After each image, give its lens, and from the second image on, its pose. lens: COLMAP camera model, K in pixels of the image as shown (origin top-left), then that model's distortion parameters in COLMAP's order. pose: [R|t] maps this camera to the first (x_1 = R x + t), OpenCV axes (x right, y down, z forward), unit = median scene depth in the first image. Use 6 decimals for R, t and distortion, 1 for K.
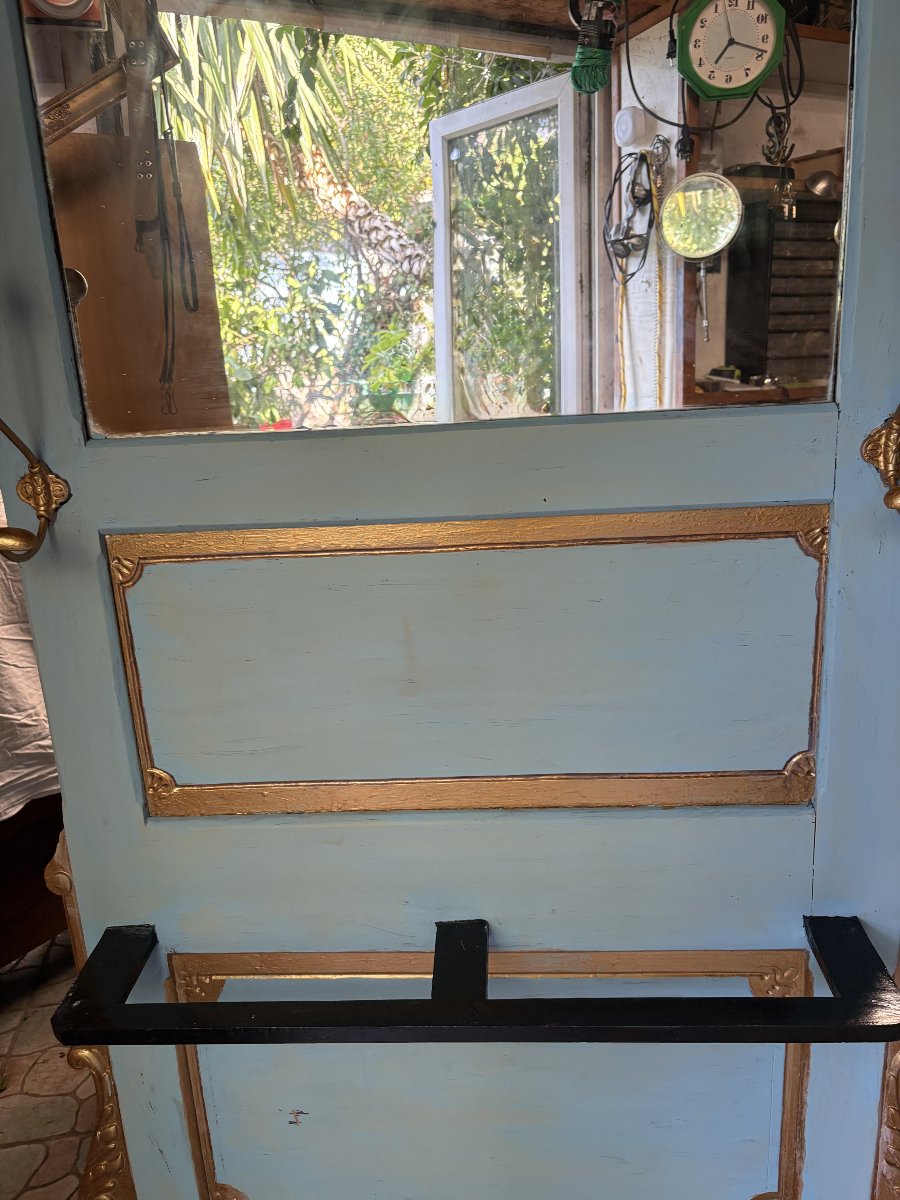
lens RADIAL K [[890.7, 0, 451.4], [0, 890.7, 606.5], [0, 0, 1]] dist [0.039245, -0.062777]
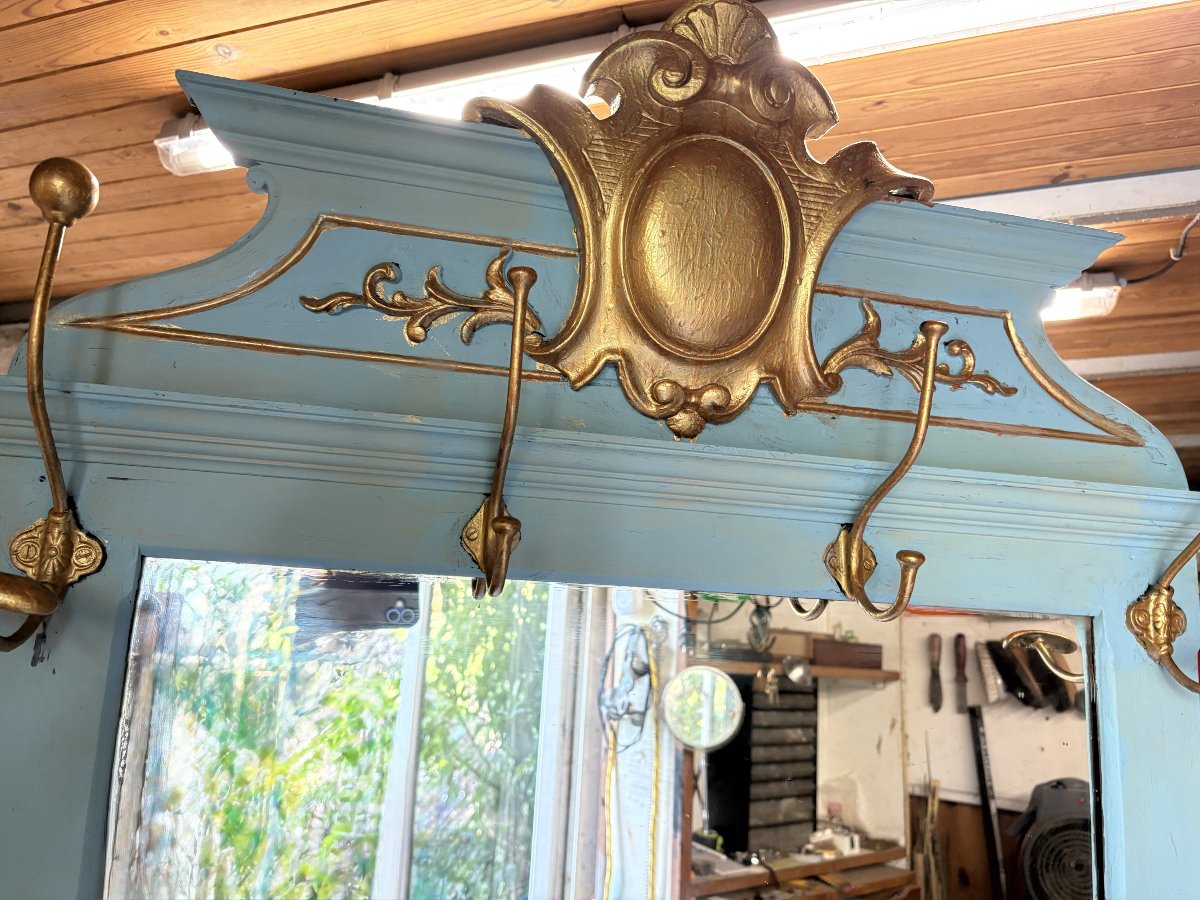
lens RADIAL K [[890.7, 0, 600.0], [0, 890.7, 450.0], [0, 0, 1]] dist [0.039245, -0.062777]
pose [[0.956789, 0.157753, 0.244273, -0.114141], [-0.028700, 0.887180, -0.460529, -0.218080], [-0.289364, 0.433619, 0.853372, 0.056385]]
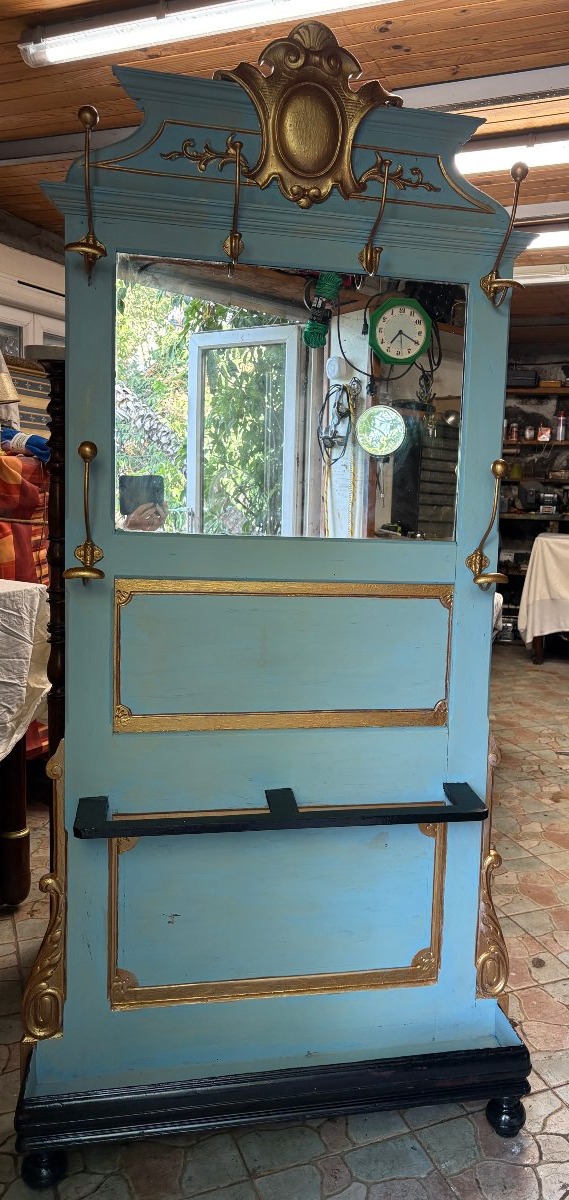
lens RADIAL K [[880.8, 0, 362.9], [0, 880.8, 607.2], [0, 0, 1]] dist [0.000845, -0.005984]
pose [[0.958207, 0.057866, 0.280162, -0.164915], [-0.013577, 0.987424, -0.157513, 0.115679], [-0.285753, 0.147126, 0.946942, -0.408530]]
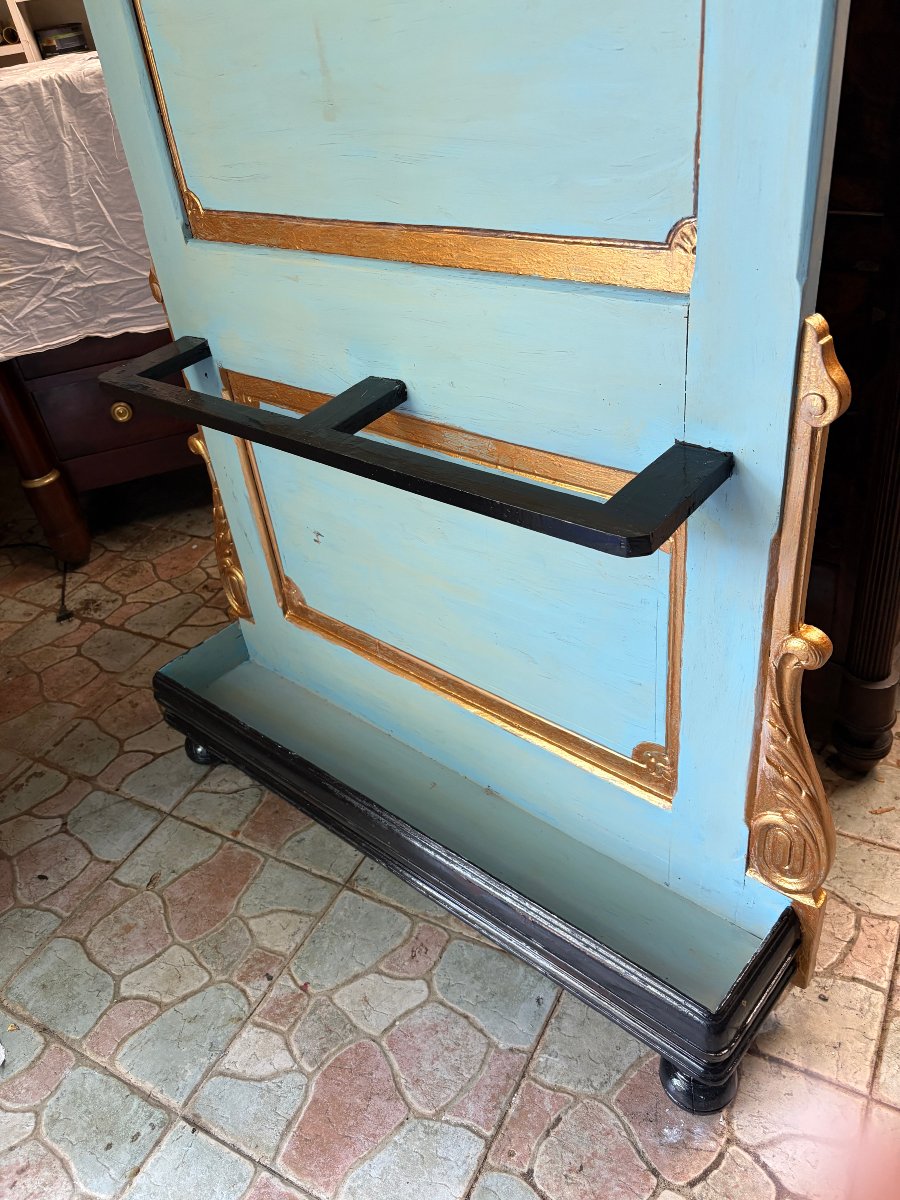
lens RADIAL K [[890.7, 0, 451.4], [0, 890.7, 606.5], [0, 0, 1]] dist [0.039245, -0.062777]
pose [[0.790950, 0.319188, -0.522032, 0.309650], [-0.102683, 0.910301, 0.401009, 0.074761], [0.603204, -0.263574, 0.752777, 0.086196]]
